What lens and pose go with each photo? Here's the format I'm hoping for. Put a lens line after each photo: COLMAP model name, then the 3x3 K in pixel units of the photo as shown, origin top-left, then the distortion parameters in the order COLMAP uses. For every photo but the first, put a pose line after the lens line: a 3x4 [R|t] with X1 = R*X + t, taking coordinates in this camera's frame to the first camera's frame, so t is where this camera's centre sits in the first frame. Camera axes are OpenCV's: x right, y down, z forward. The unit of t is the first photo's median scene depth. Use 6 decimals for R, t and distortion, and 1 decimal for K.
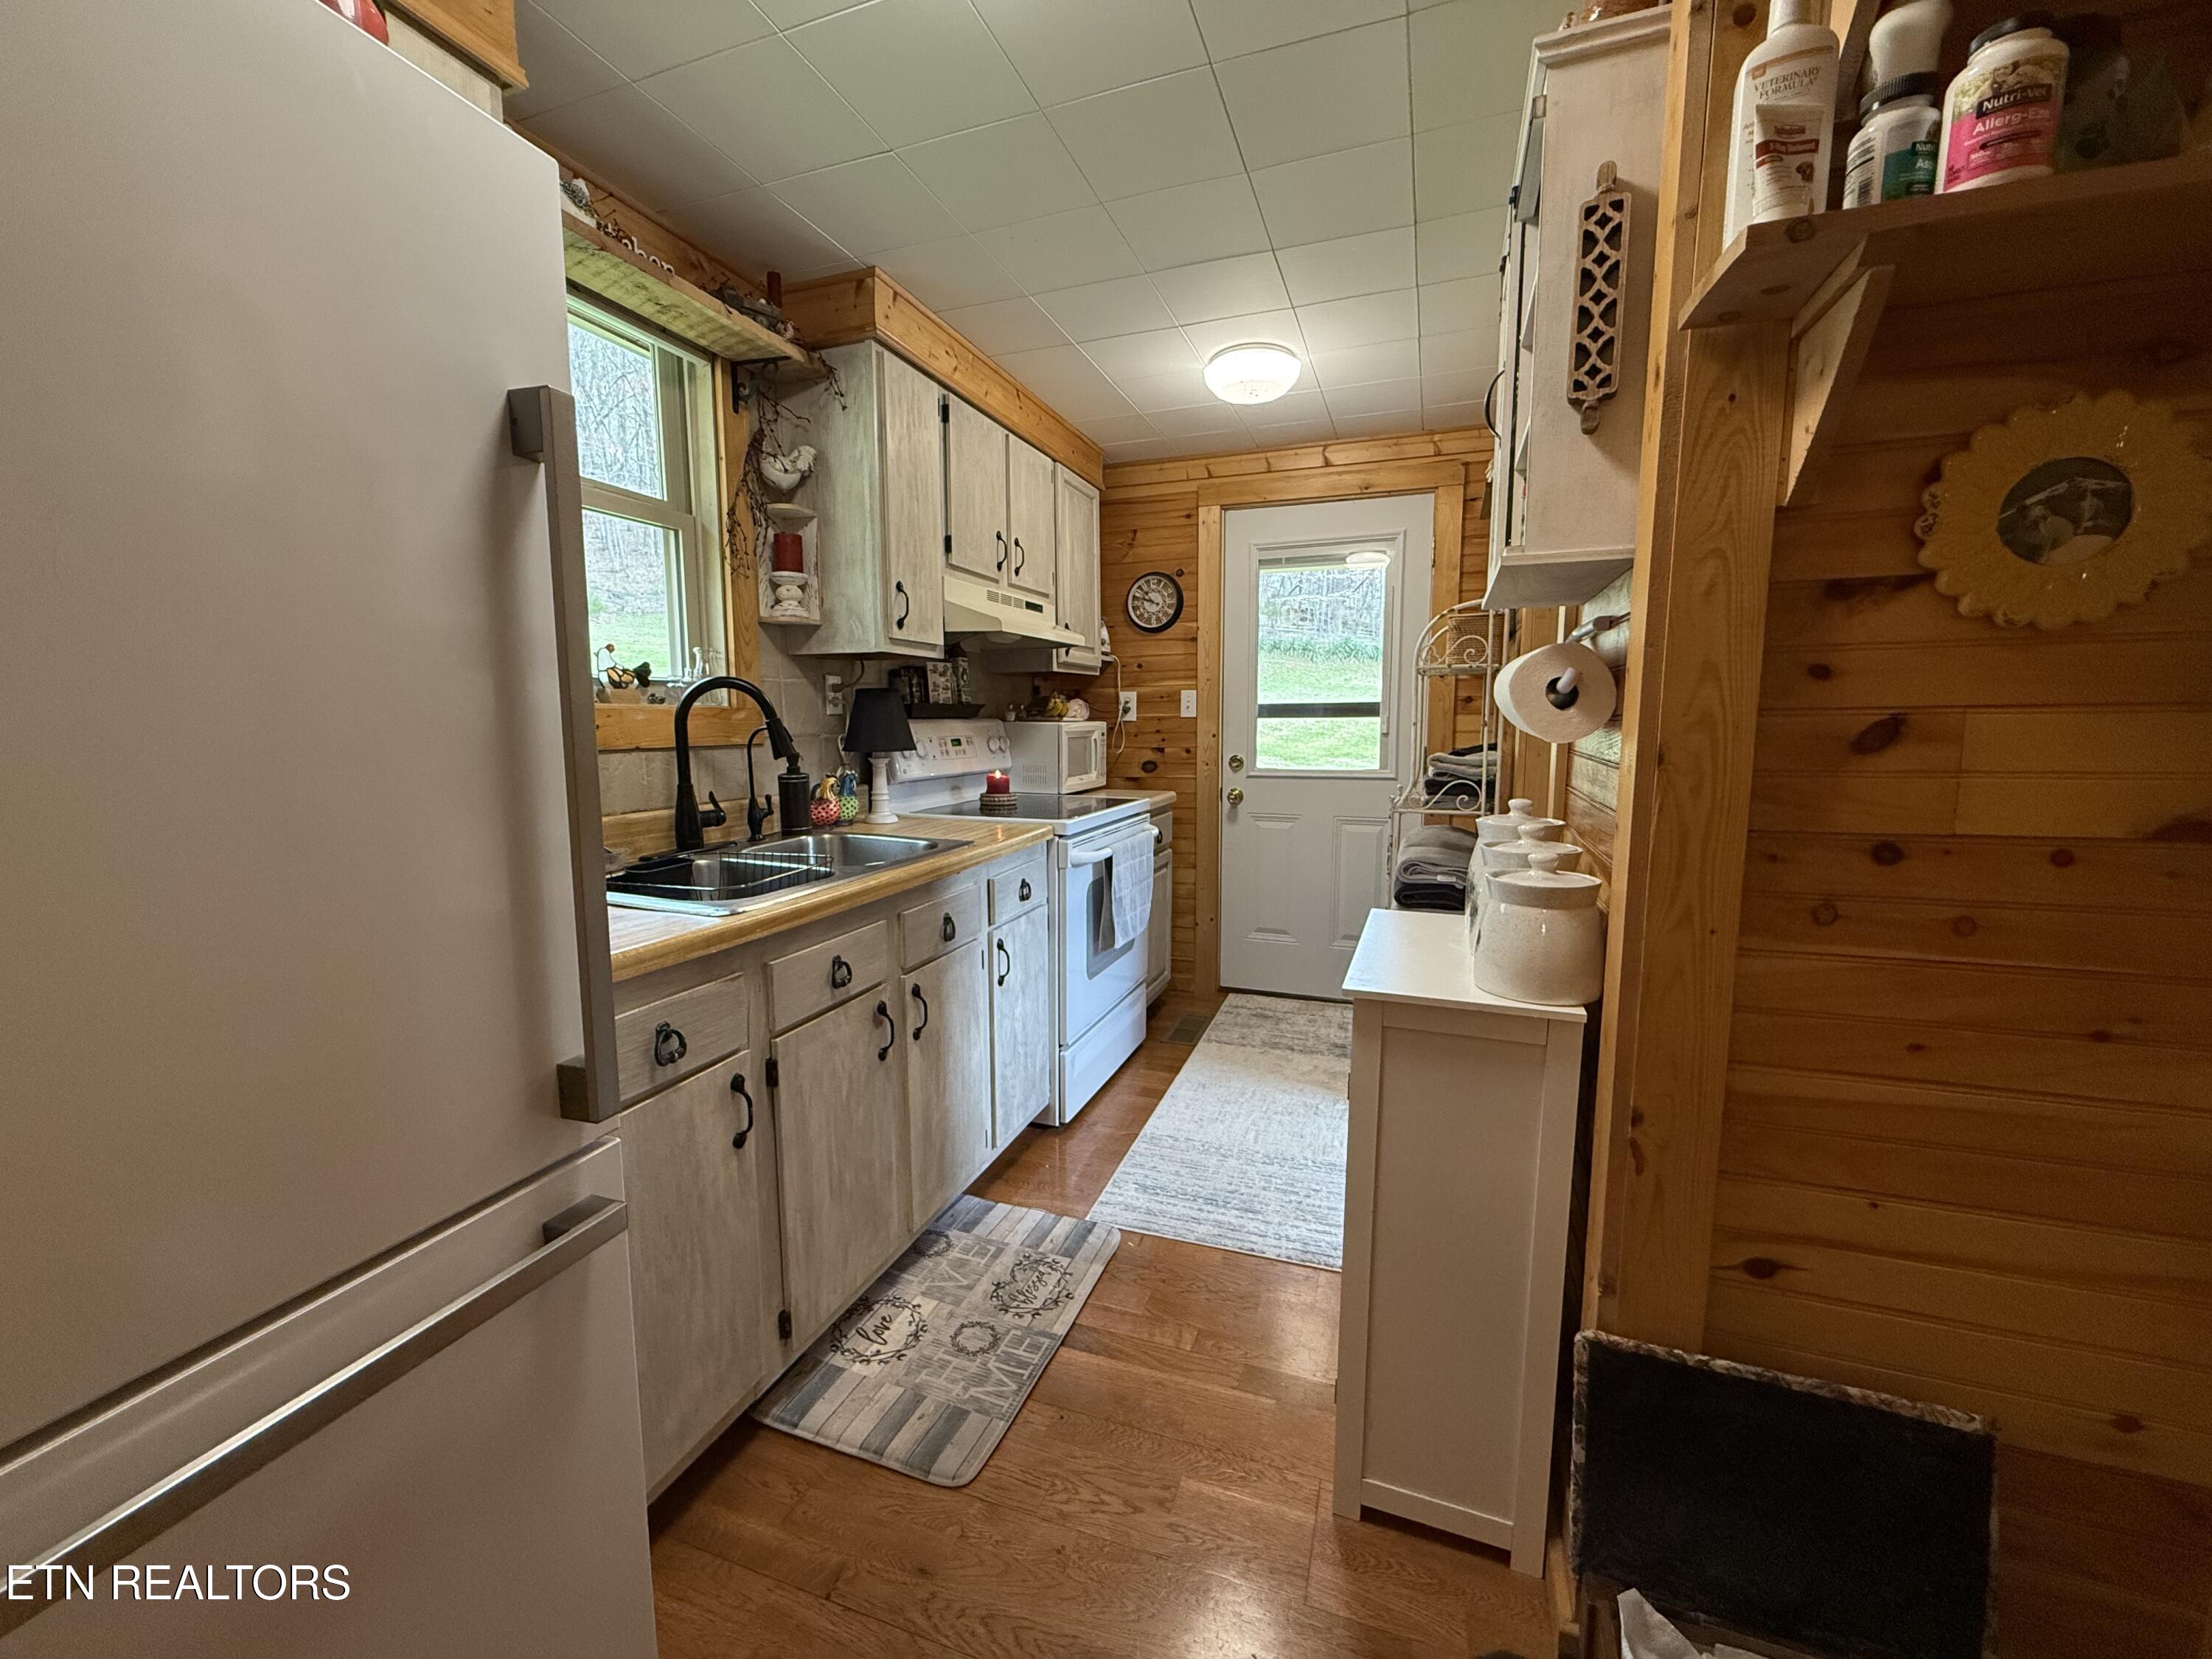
lens RADIAL K [[879.4, 0, 1102.1], [0, 879.4, 826.2], [0, 0, 1]] dist [-0.000504, 0.000136]
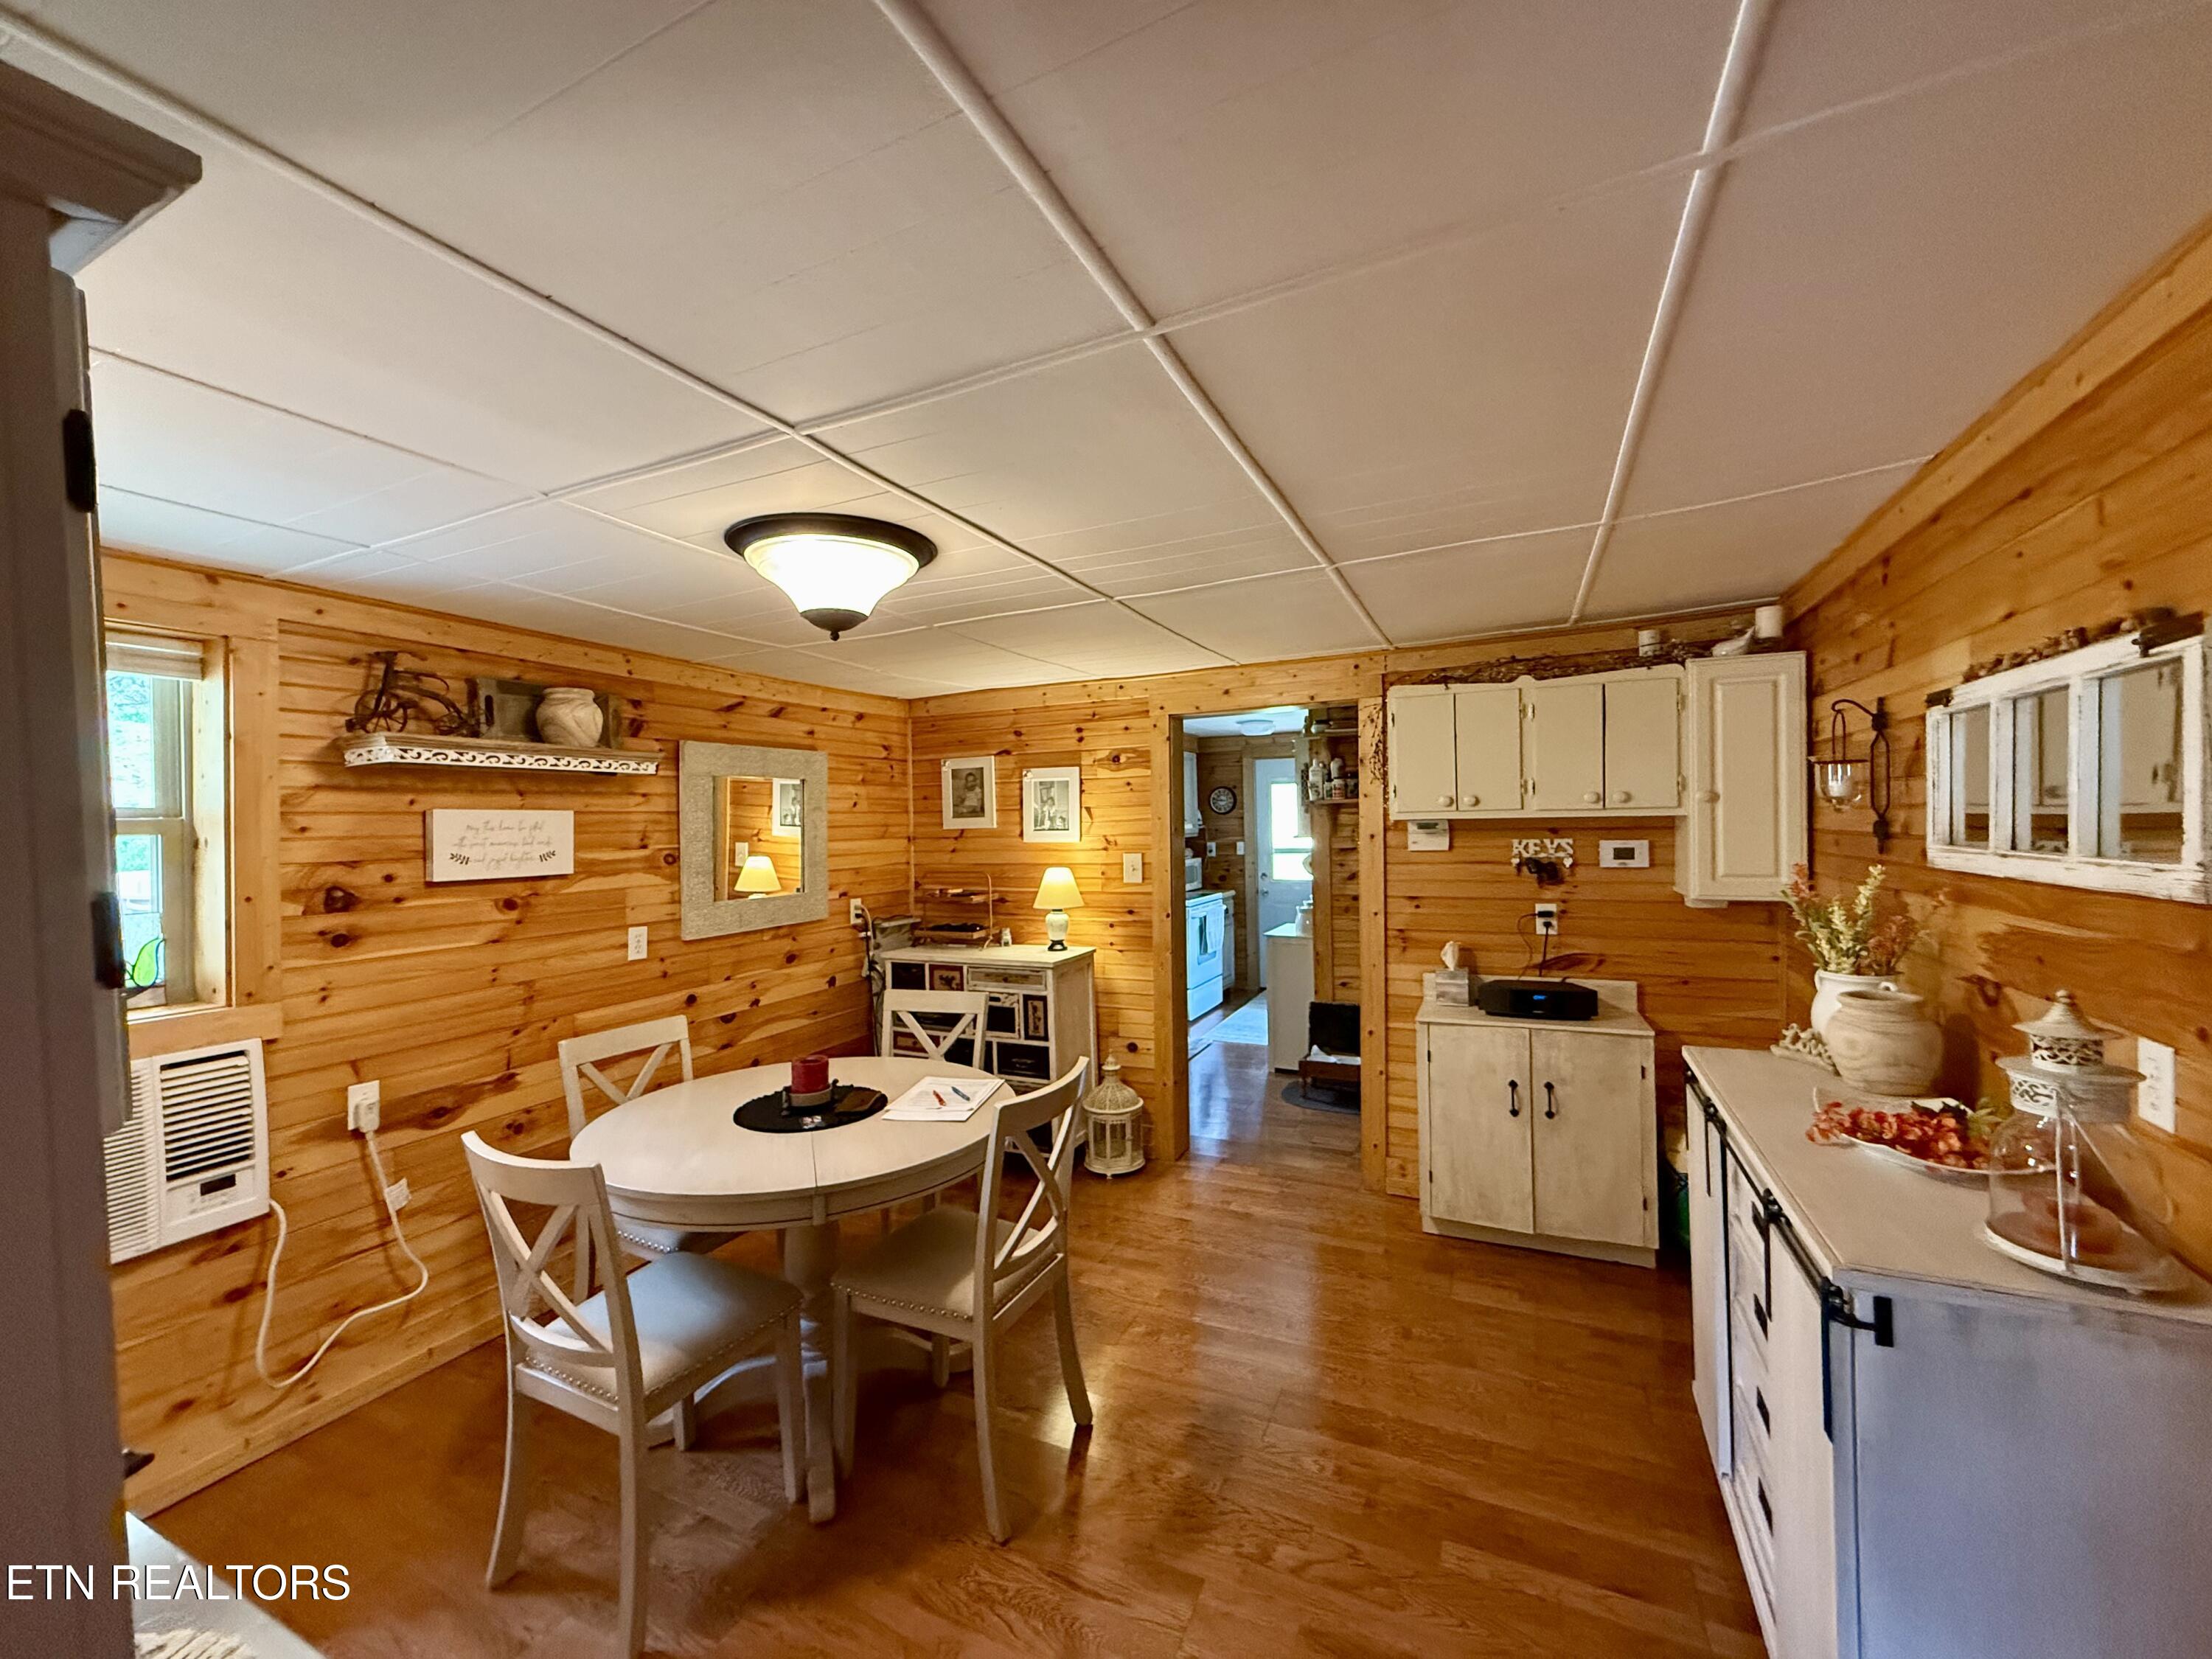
lens RADIAL K [[879.4, 0, 1098.6], [0, 879.4, 828.5], [0, 0, 1]] dist [-0.000504, 0.000136]
pose [[0.995072, -0.016207, -0.097822, -0.043967], [0.004842, 0.993317, -0.115317, 0.070779], [0.099037, 0.114275, 0.988500, -1.480696]]
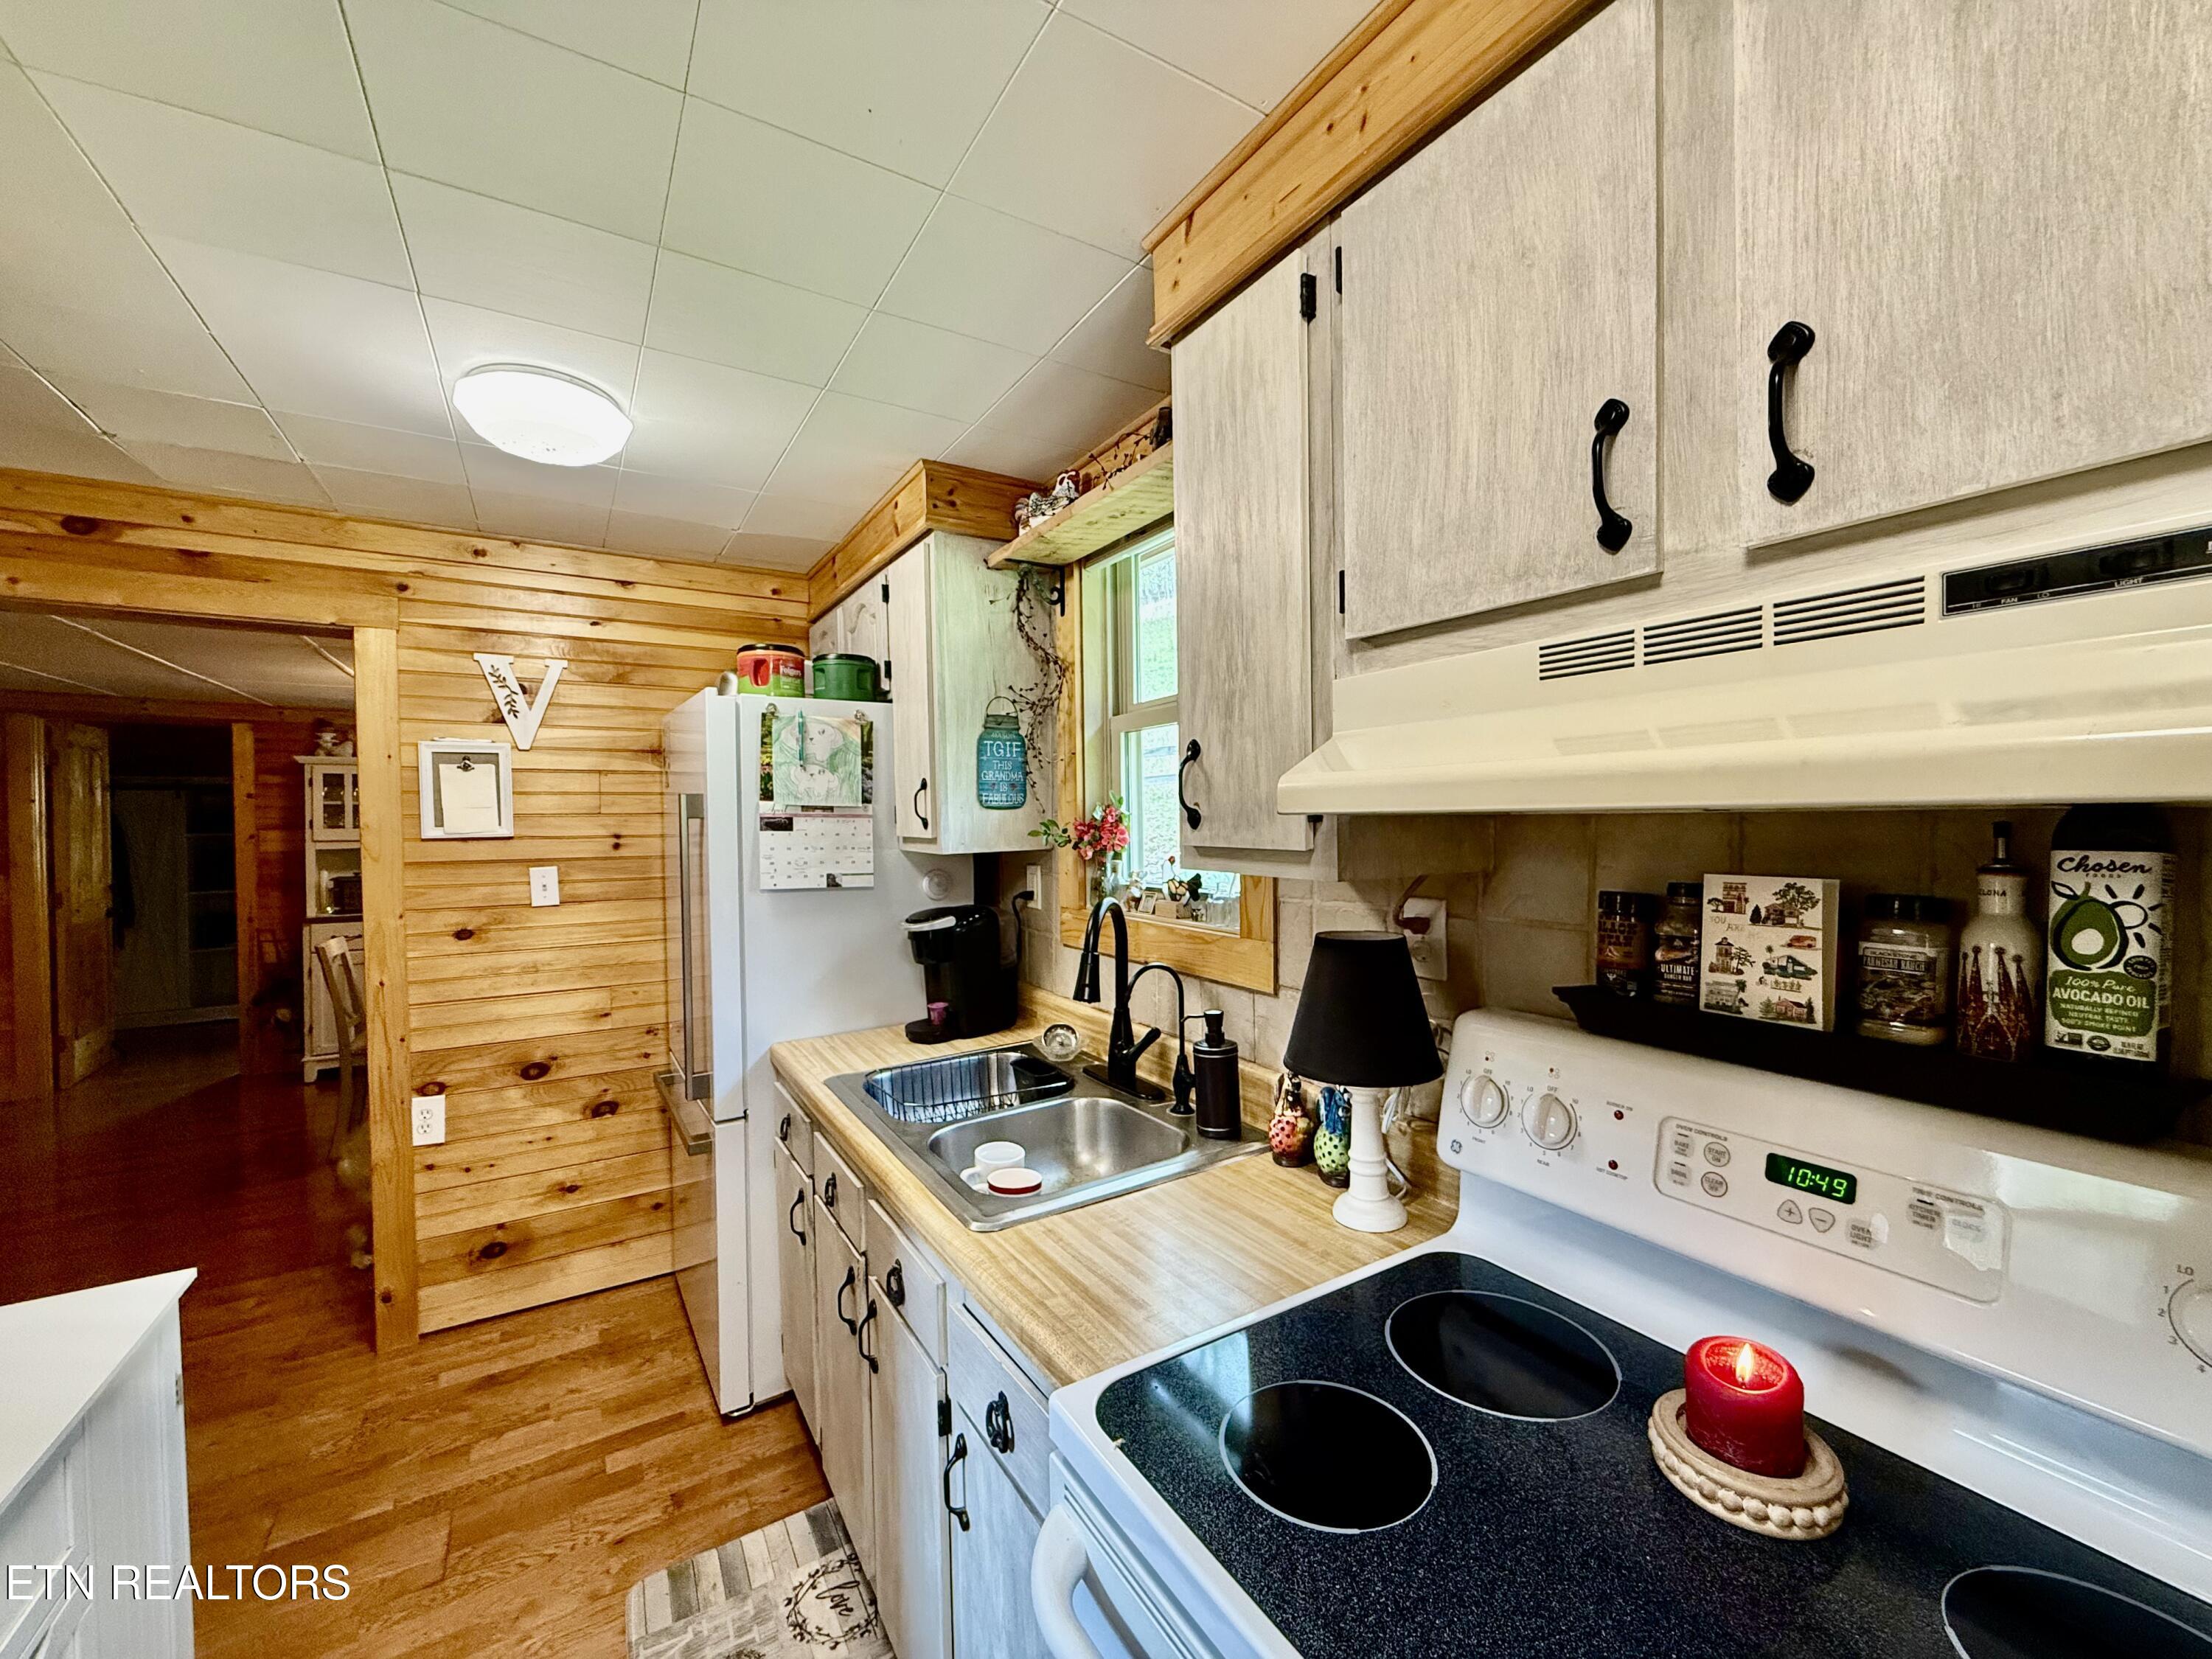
lens RADIAL K [[879.4, 0, 1094.1], [0, 879.4, 829.4], [0, 0, 1]] dist [-0.000504, 0.000136]
pose [[-0.621396, 0.020976, -0.783216, 0.182448], [-0.083460, 0.992182, 0.092789, -0.217896], [0.779039, 0.123026, -0.614787, 1.042259]]
